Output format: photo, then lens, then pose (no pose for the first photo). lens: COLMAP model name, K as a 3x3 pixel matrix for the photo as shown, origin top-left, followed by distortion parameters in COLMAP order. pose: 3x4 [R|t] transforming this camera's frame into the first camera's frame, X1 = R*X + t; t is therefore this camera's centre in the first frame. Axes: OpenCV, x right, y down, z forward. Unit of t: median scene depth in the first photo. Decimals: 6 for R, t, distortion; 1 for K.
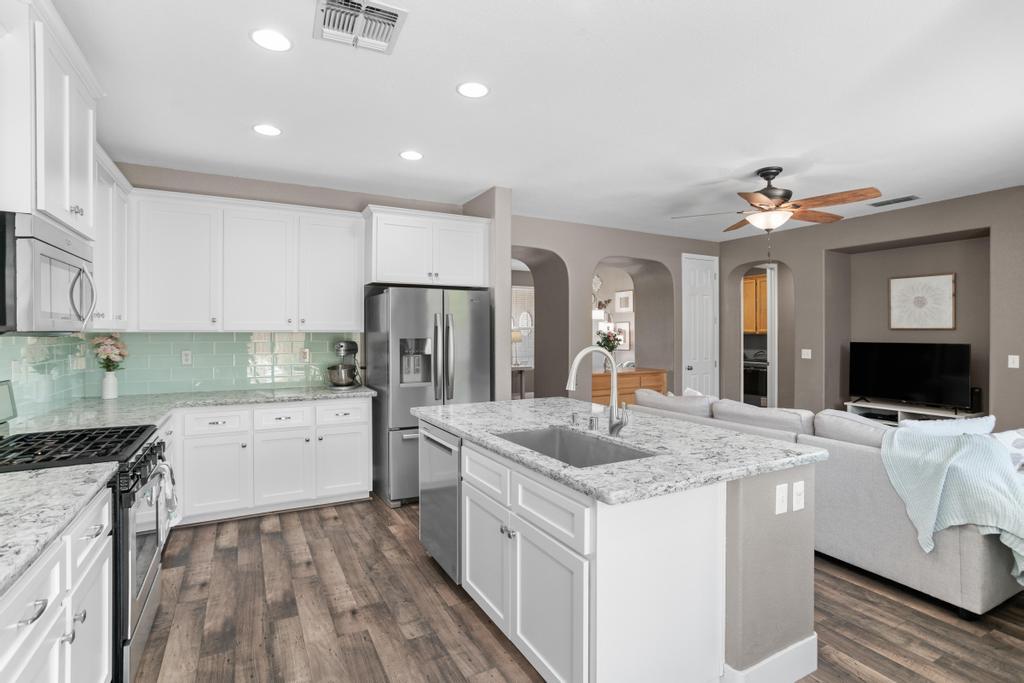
lens RADIAL K [[505.3, 0, 511.0], [0, 505.3, 339.3], [0, 0, 1]] dist [-0.023956, 0.014377]
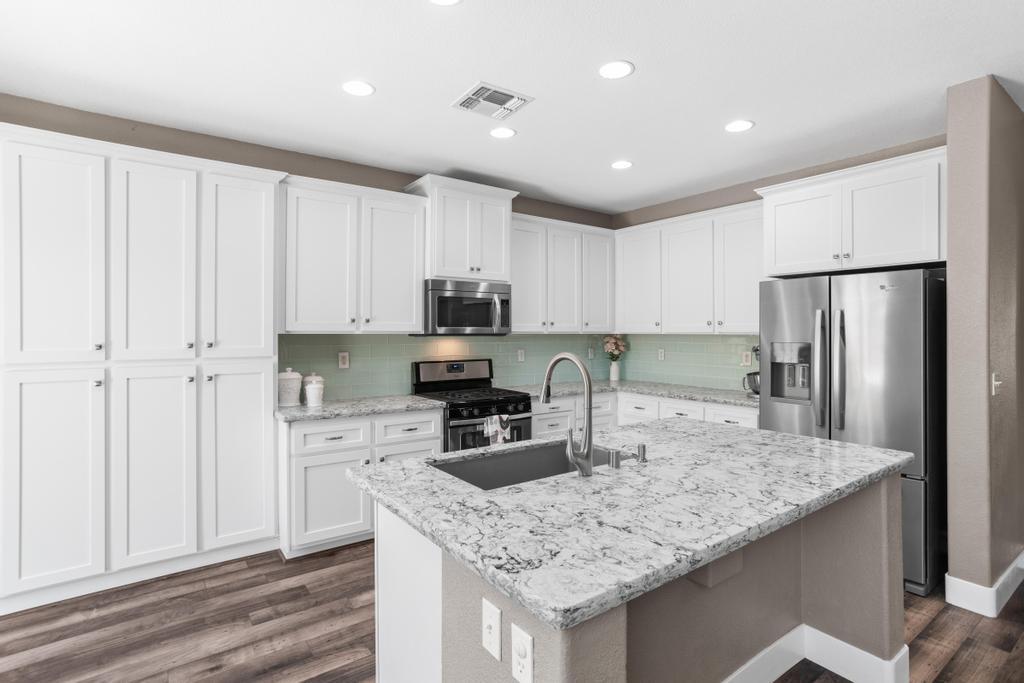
lens RADIAL K [[505.3, 0, 503.8], [0, 505.3, 336.8], [0, 0, 1]] dist [-0.023956, 0.014377]
pose [[0.113336, 0.006148, -0.993538, 0.387238], [-0.015952, 0.999863, 0.004367, -0.005031], [0.993429, 0.015354, 0.113419, 0.333499]]
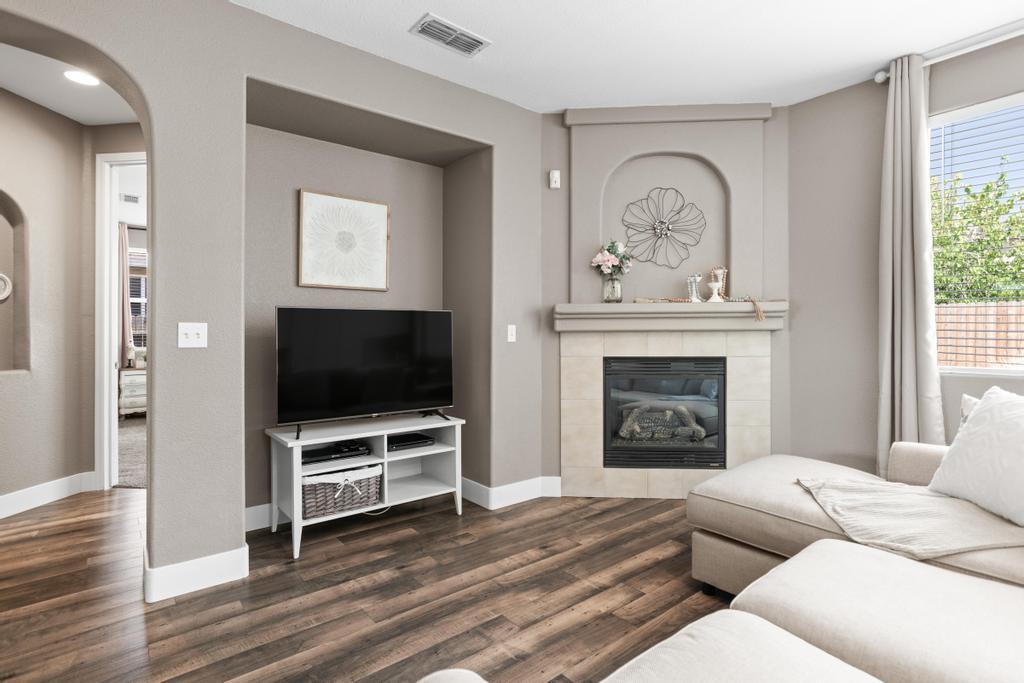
lens RADIAL K [[505.3, 0, 508.6], [0, 505.3, 332.2], [0, 0, 1]] dist [-0.023956, 0.014377]
pose [[-0.175530, -0.002006, 0.984472, 0.198744], [0.015104, 0.999875, 0.004731, 0.031908], [-0.984358, 0.015699, -0.175478, 0.912103]]
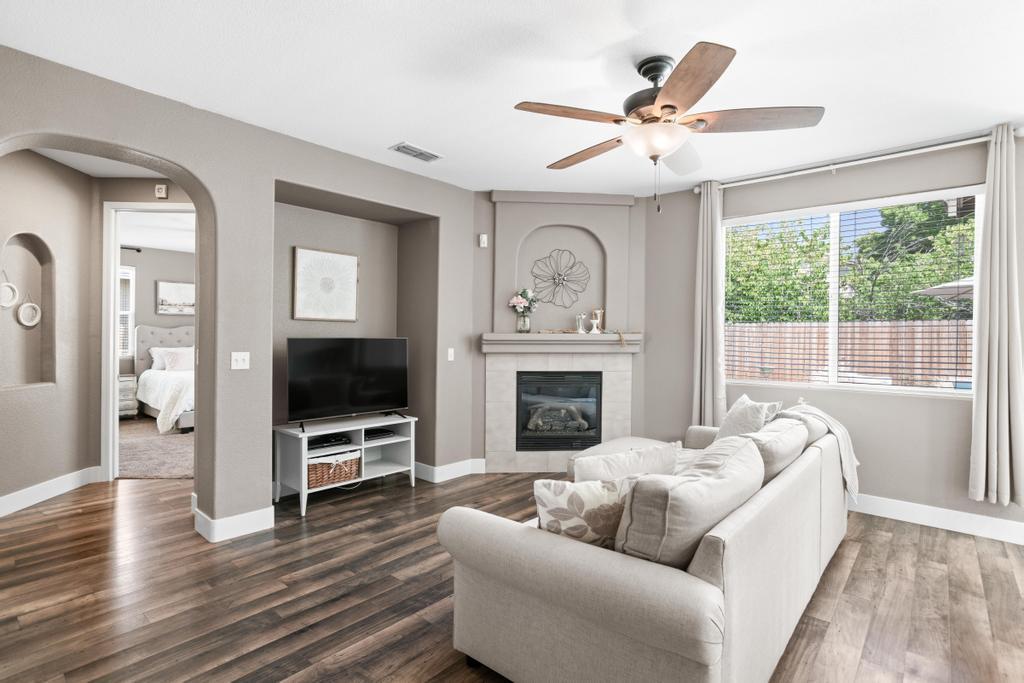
lens RADIAL K [[505.3, 0, 503.7], [0, 505.3, 339.7], [0, 0, 1]] dist [-0.023956, 0.014377]
pose [[-0.332374, -0.012275, 0.943068, -0.016376], [0.003009, 0.999896, 0.014075, 0.000730], [-0.943143, 0.007516, -0.332302, 0.996553]]
